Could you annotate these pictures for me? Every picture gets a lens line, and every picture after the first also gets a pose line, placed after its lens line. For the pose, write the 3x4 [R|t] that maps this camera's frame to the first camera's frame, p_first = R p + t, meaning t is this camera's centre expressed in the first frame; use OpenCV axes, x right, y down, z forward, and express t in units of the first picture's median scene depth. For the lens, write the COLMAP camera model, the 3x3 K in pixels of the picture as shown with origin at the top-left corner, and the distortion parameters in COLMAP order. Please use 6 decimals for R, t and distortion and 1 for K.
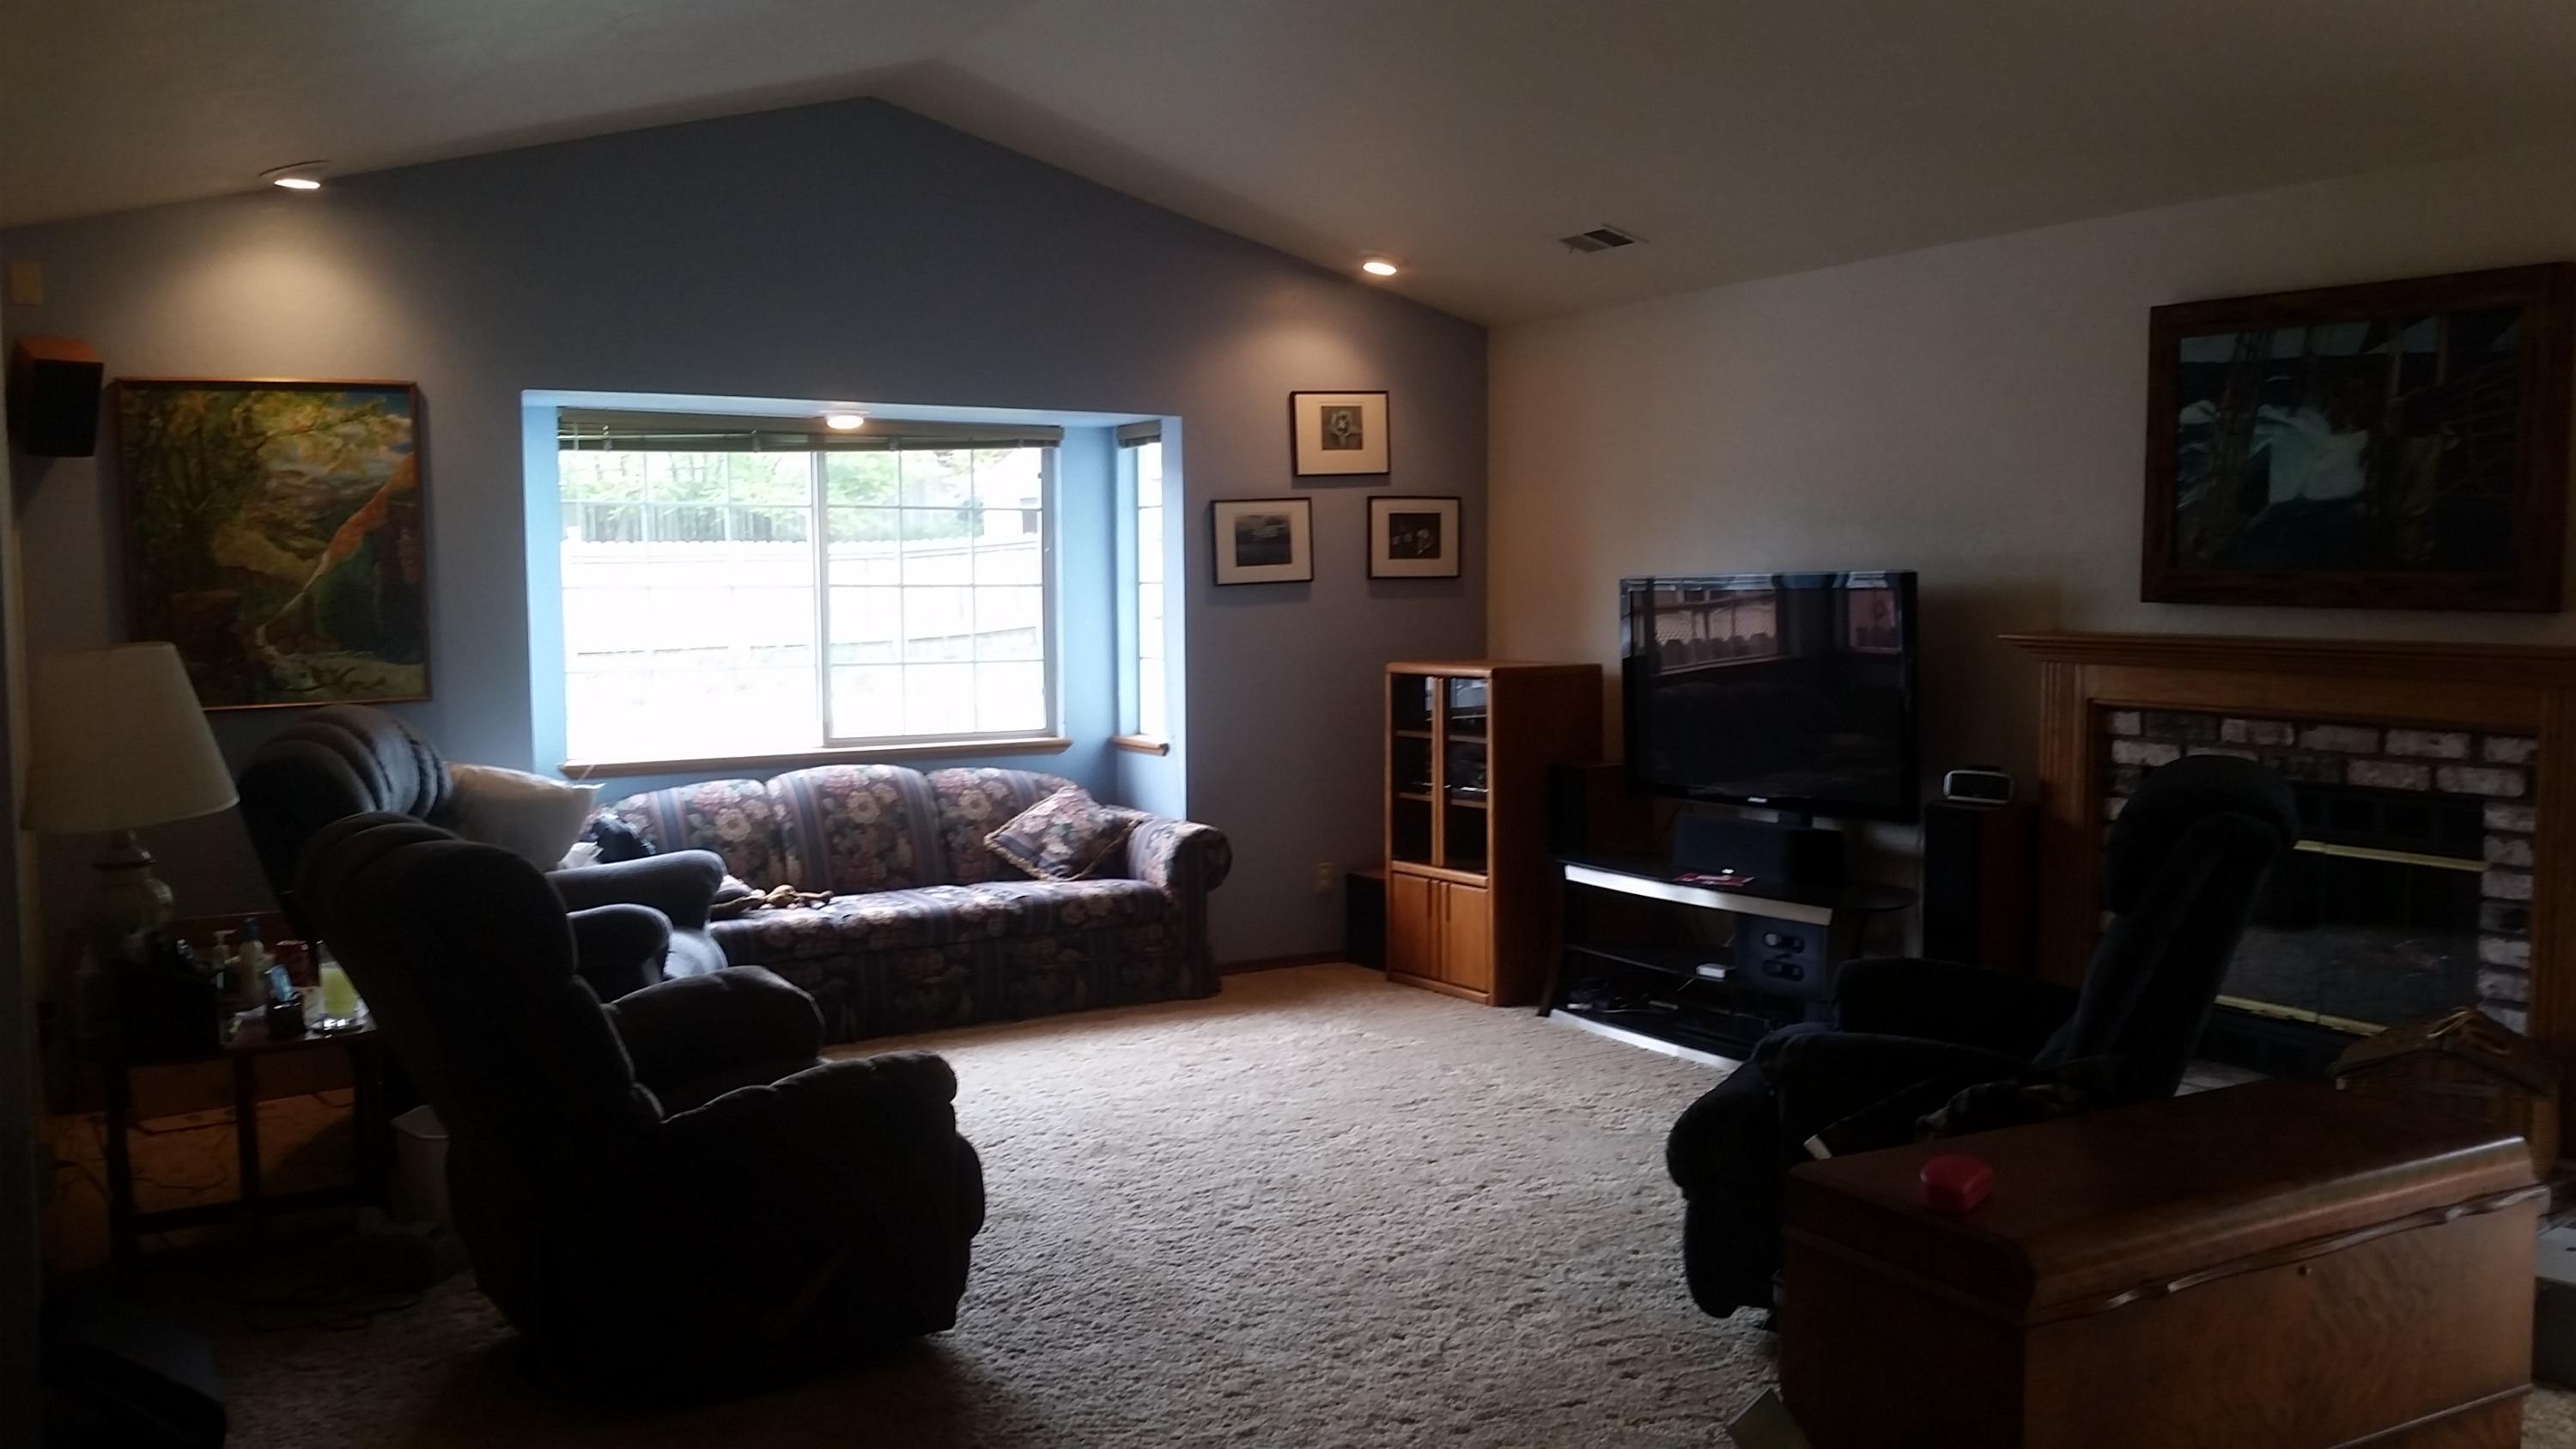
lens RADIAL K [[2402.6, 0, 1288.0], [0, 2402.6, 724.5], [0, 0, 1]] dist [0.148011, 0.000556]
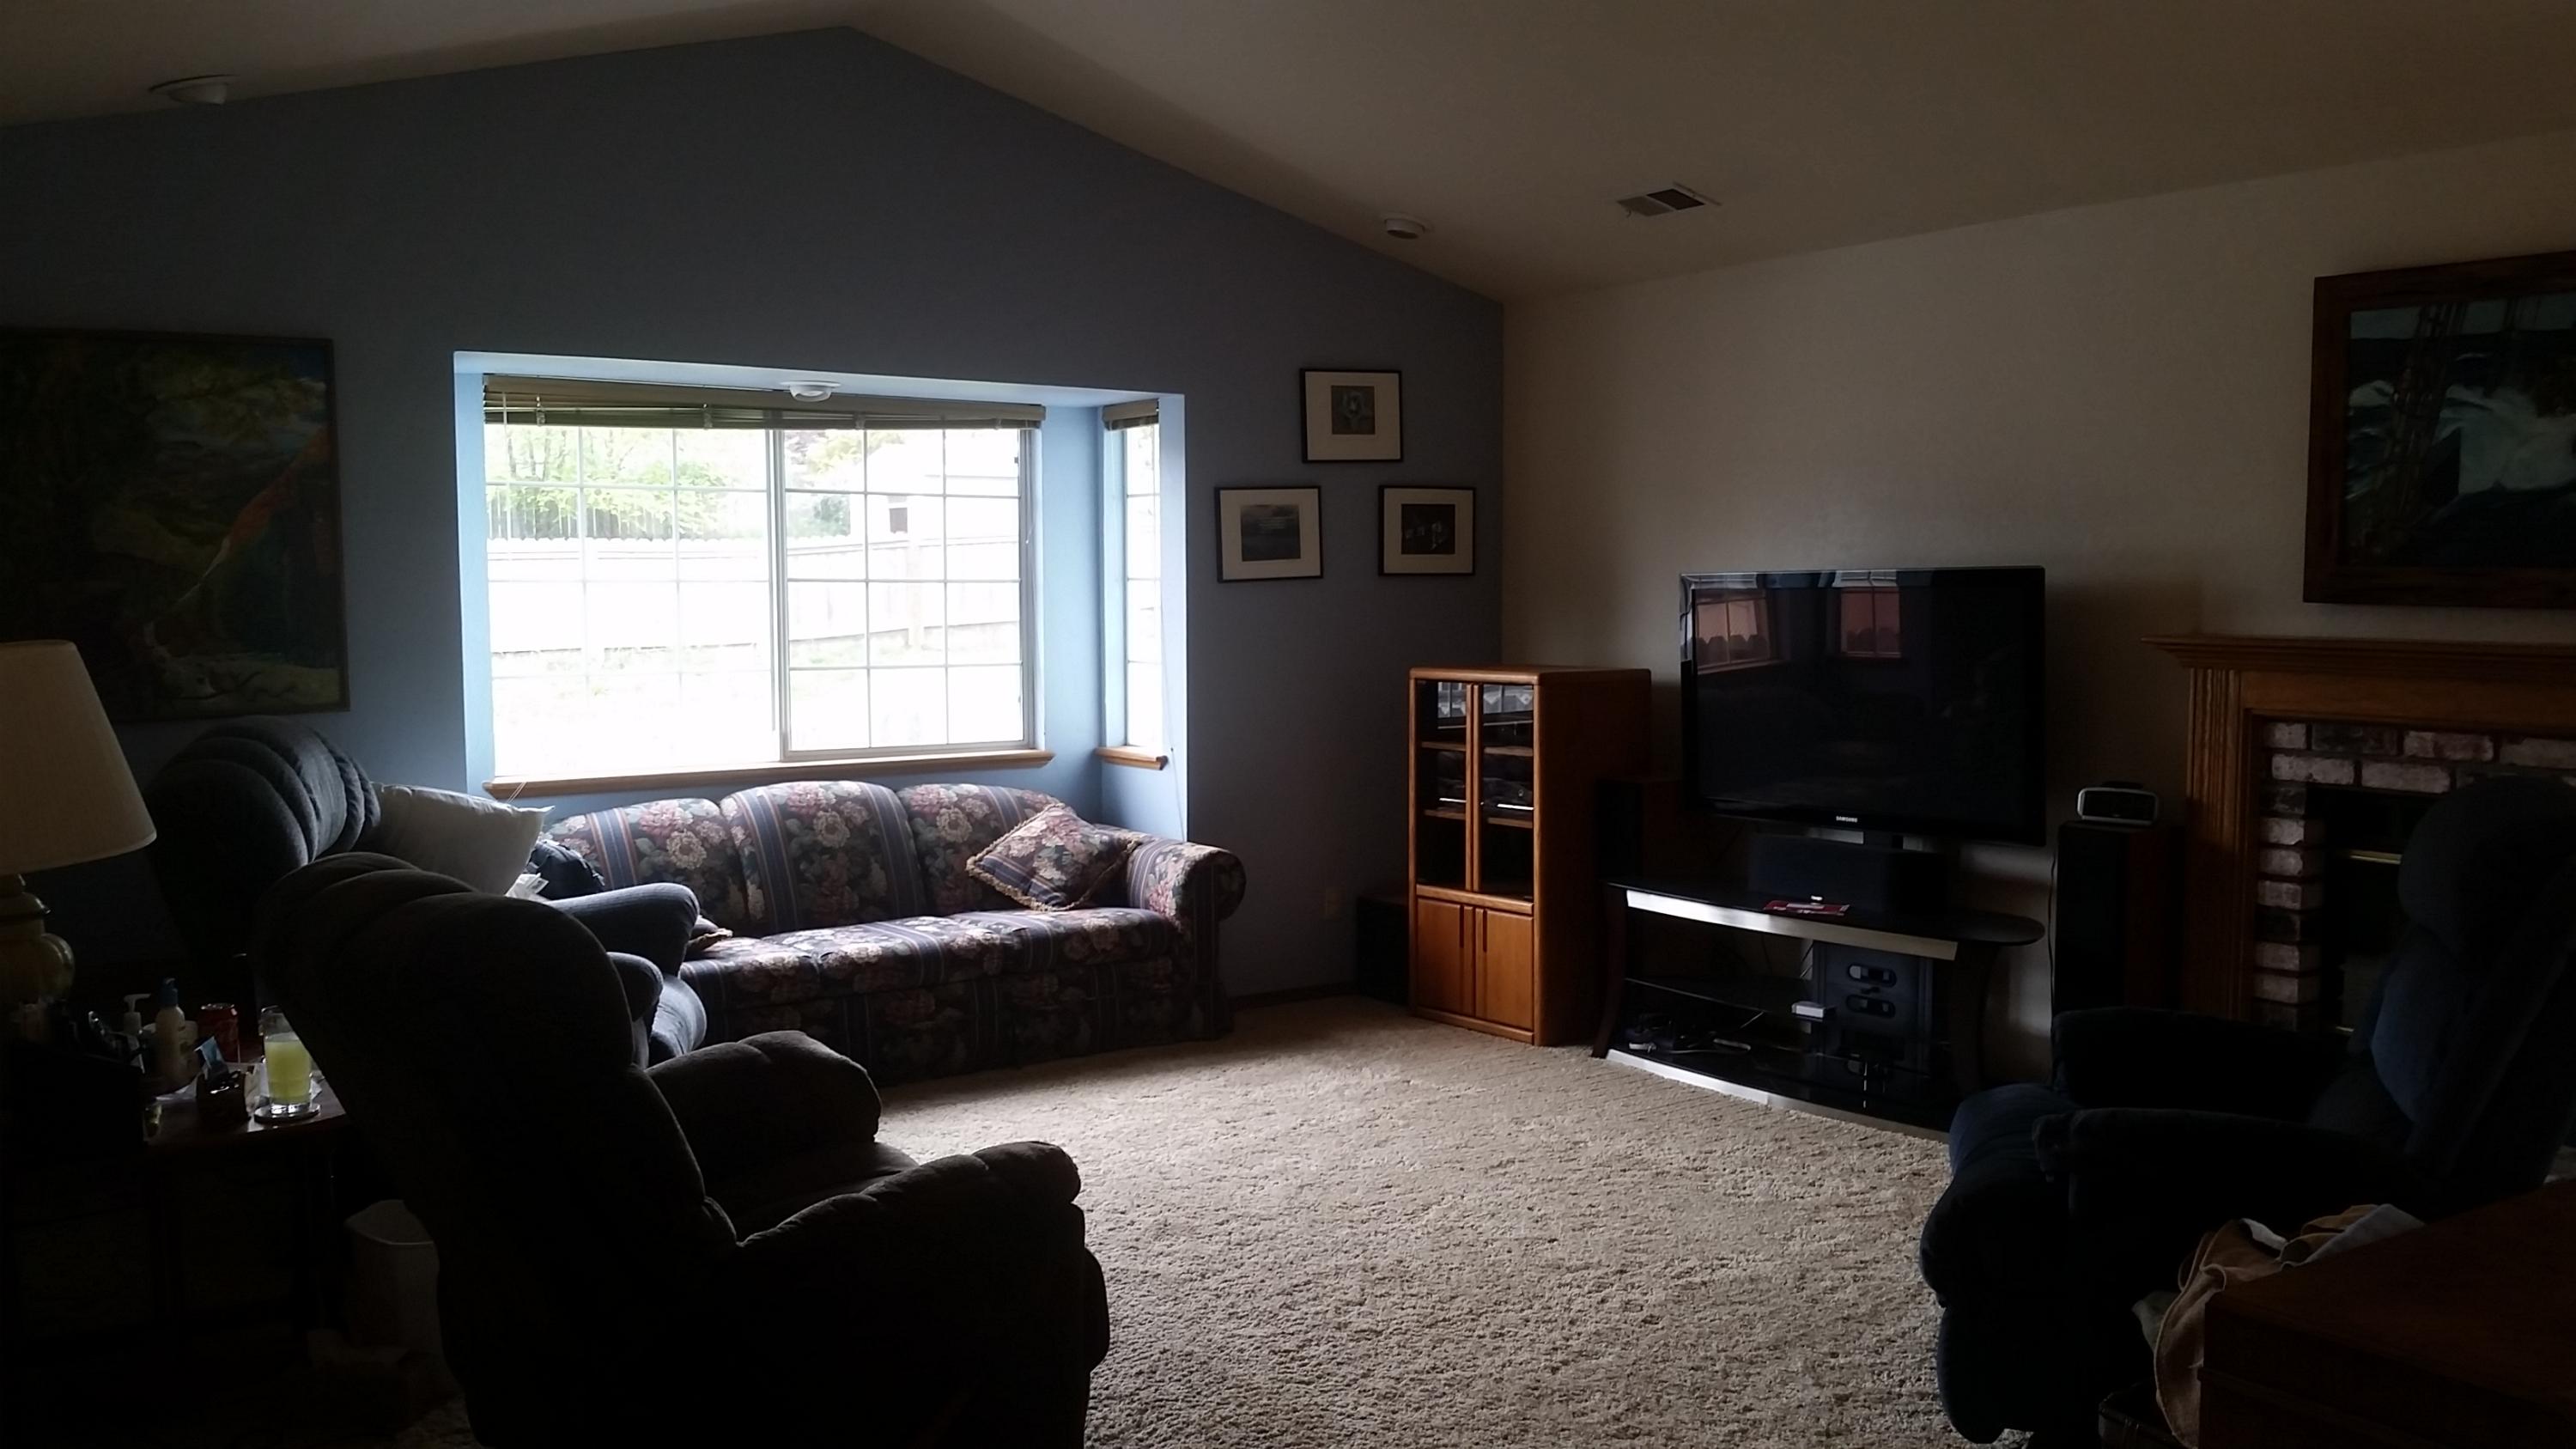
lens RADIAL K [[2278.7, 0, 1245.6], [0, 2278.7, 723.4], [0, 0, 1]] dist [0.144604, -0.185981]
pose [[0.996123, -0.000617, 0.087973, -0.105141], [0.000664, 1.000000, -0.000505, -0.004401], [-0.087973, 0.000561, 0.996123, 0.156305]]
